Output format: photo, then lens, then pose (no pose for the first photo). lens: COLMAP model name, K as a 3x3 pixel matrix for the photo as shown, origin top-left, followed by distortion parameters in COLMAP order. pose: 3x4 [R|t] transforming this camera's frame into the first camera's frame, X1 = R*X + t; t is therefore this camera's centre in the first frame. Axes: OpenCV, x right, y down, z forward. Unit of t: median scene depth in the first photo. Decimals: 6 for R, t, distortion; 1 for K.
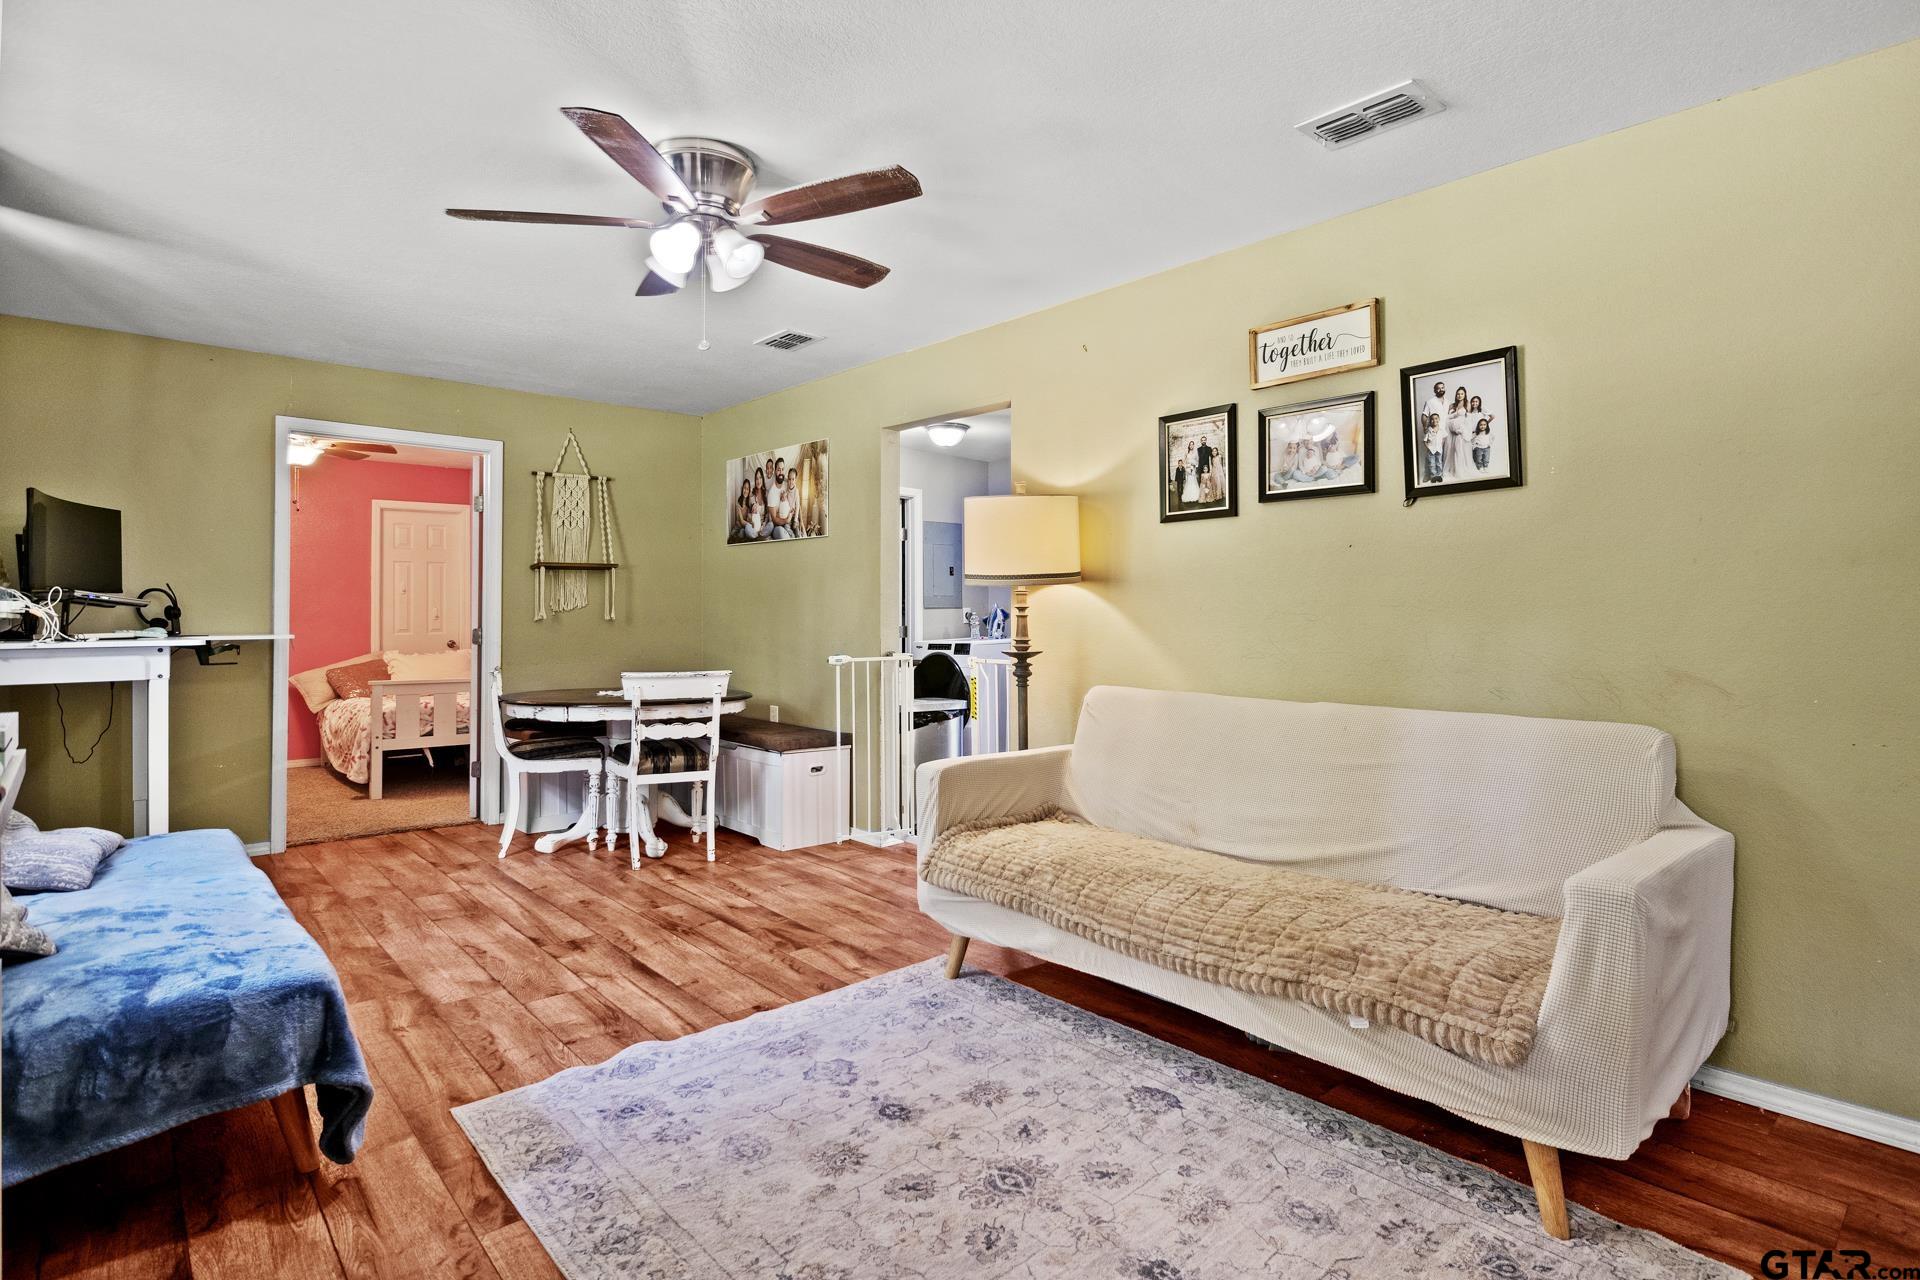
lens RADIAL K [[967.8, 0, 954.1], [0, 967.8, 603.5], [0, 0, 1]] dist [-0.010722, 0.003406]
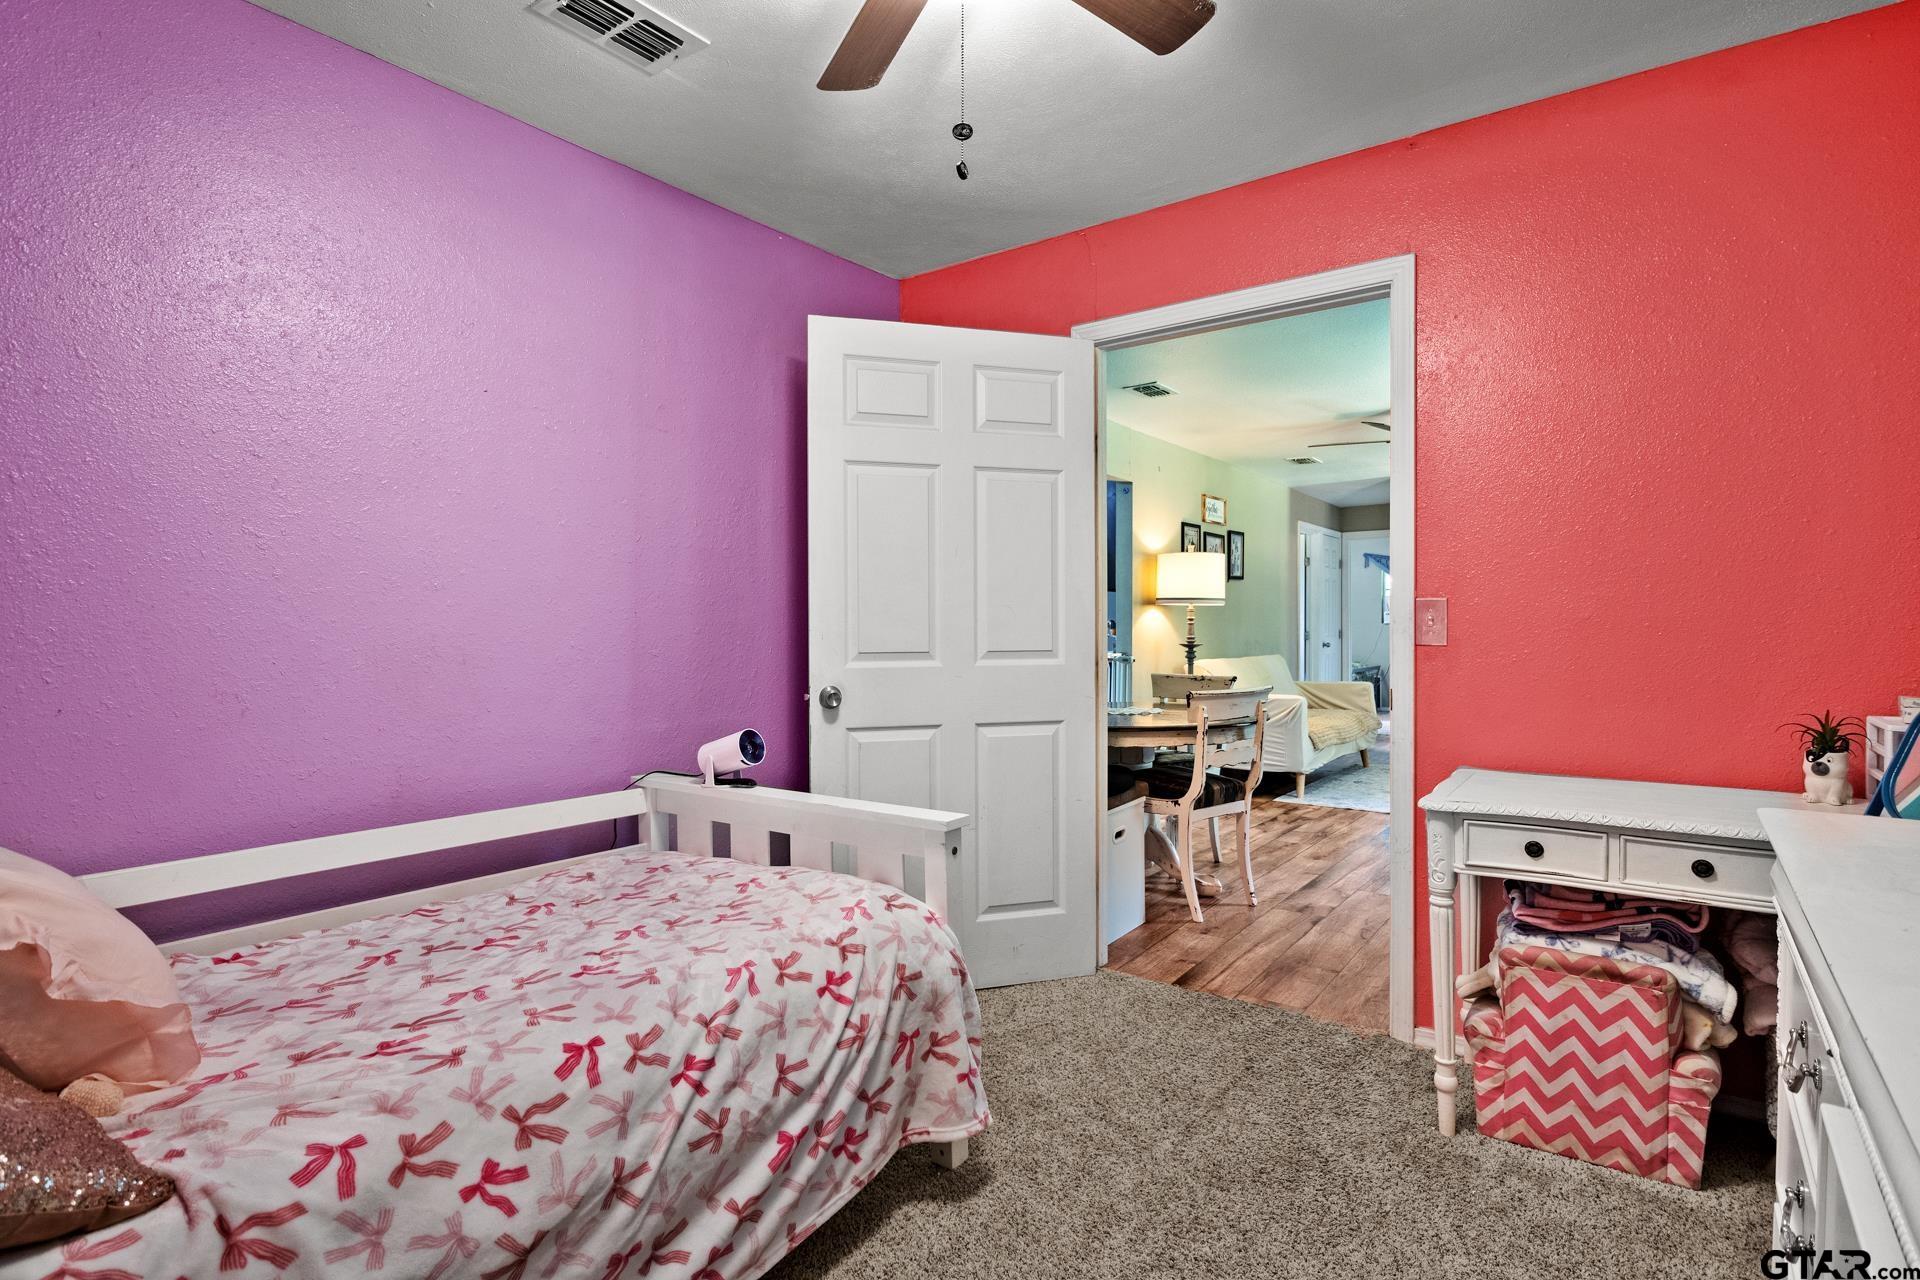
lens RADIAL K [[967.8, 0, 958.3], [0, 967.8, 634.8], [0, 0, 1]] dist [-0.010722, 0.003406]
pose [[-0.205667, -0.011454, 0.978555, -2.035516], [-0.012557, 0.999880, 0.009064, 0.029980], [-0.978542, -0.010424, -0.205786, 2.336267]]
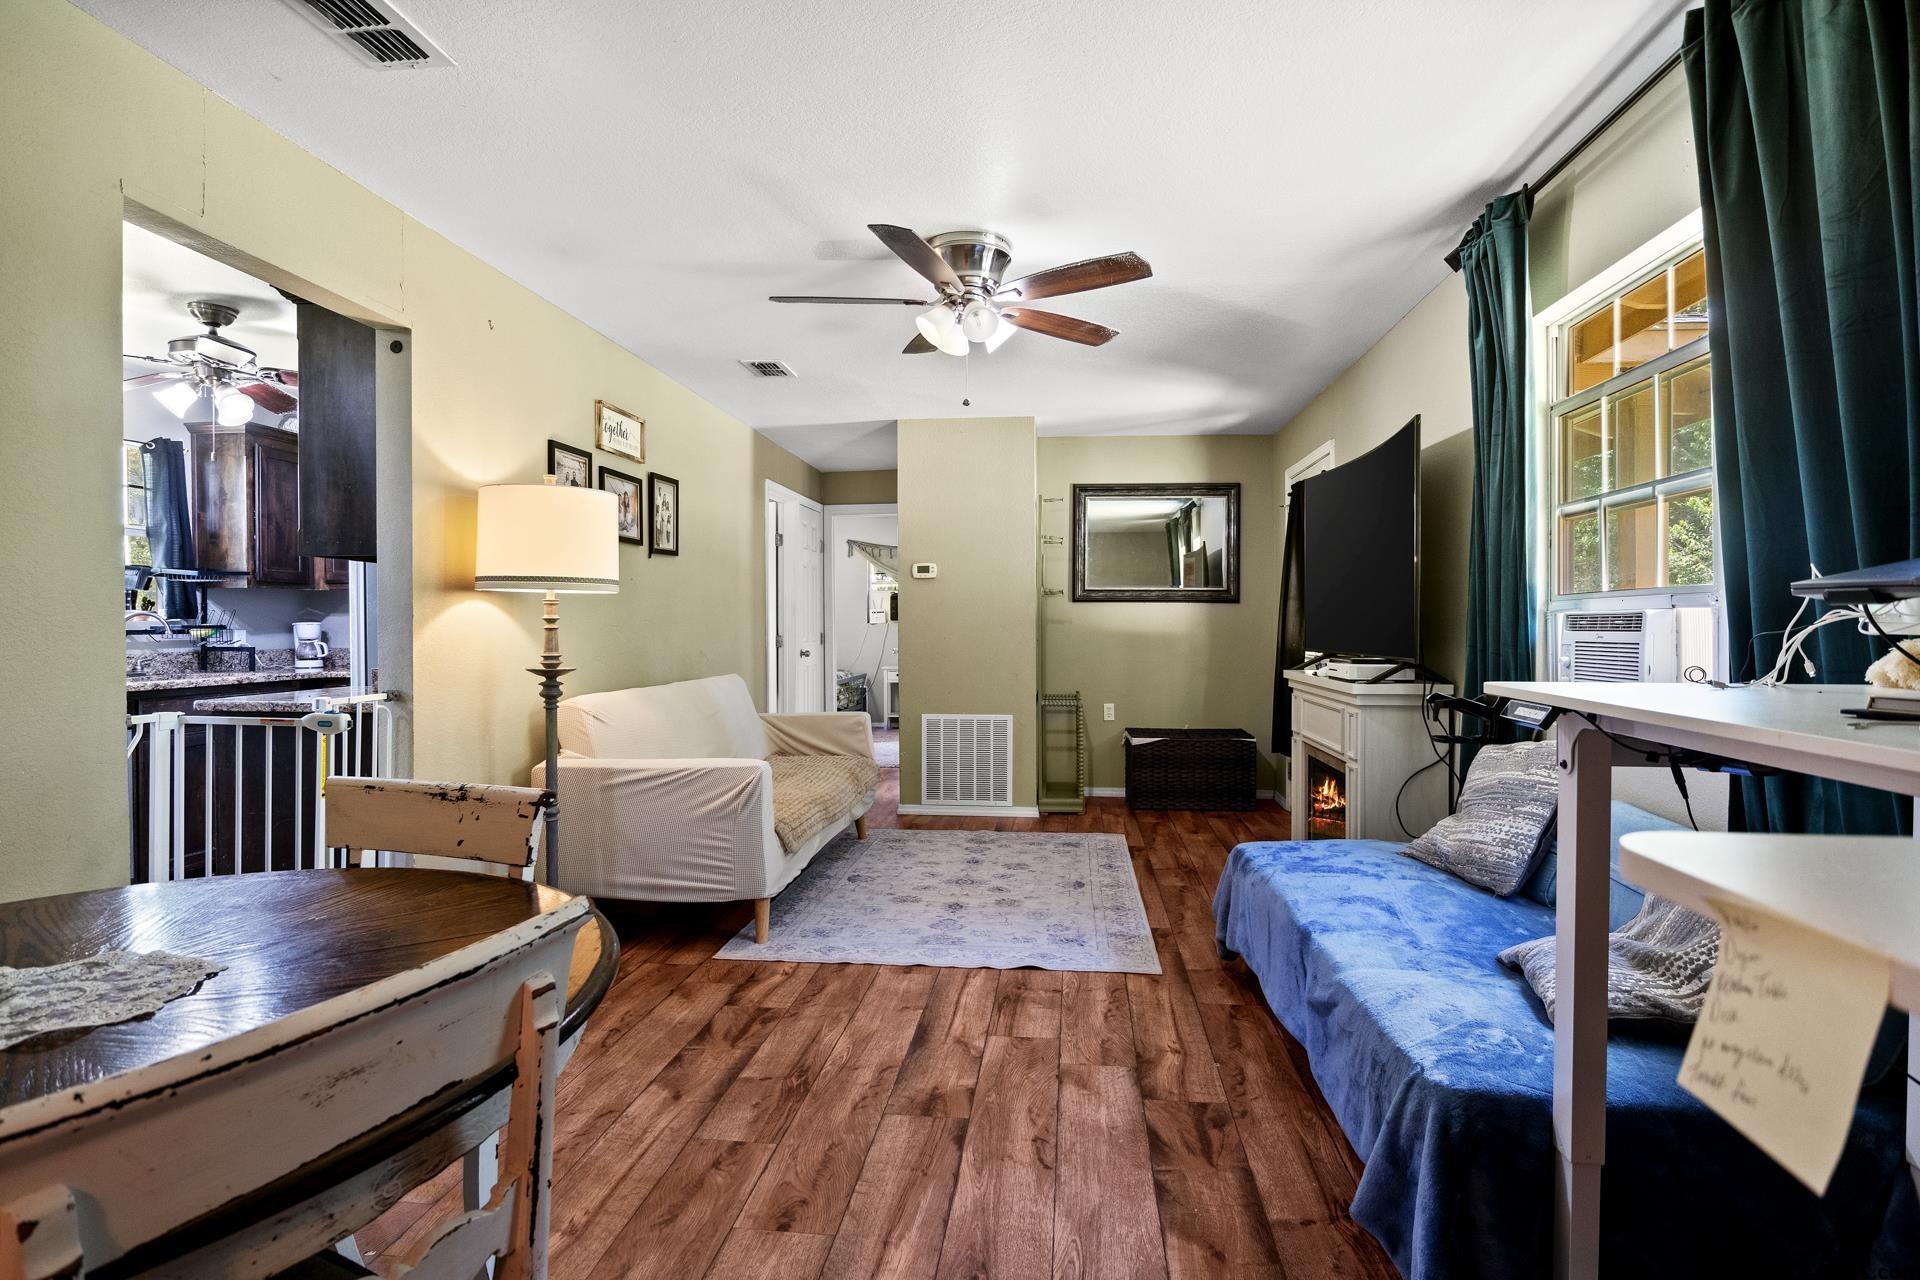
lens RADIAL K [[967.8, 0, 965.8], [0, 967.8, 630.2], [0, 0, 1]] dist [-0.010722, 0.003406]
pose [[-0.670514, -0.005161, 0.741879, -1.106691], [-0.007387, 0.999973, 0.000281, 0.015035], [-0.741860, -0.005292, -0.670534, 1.736422]]
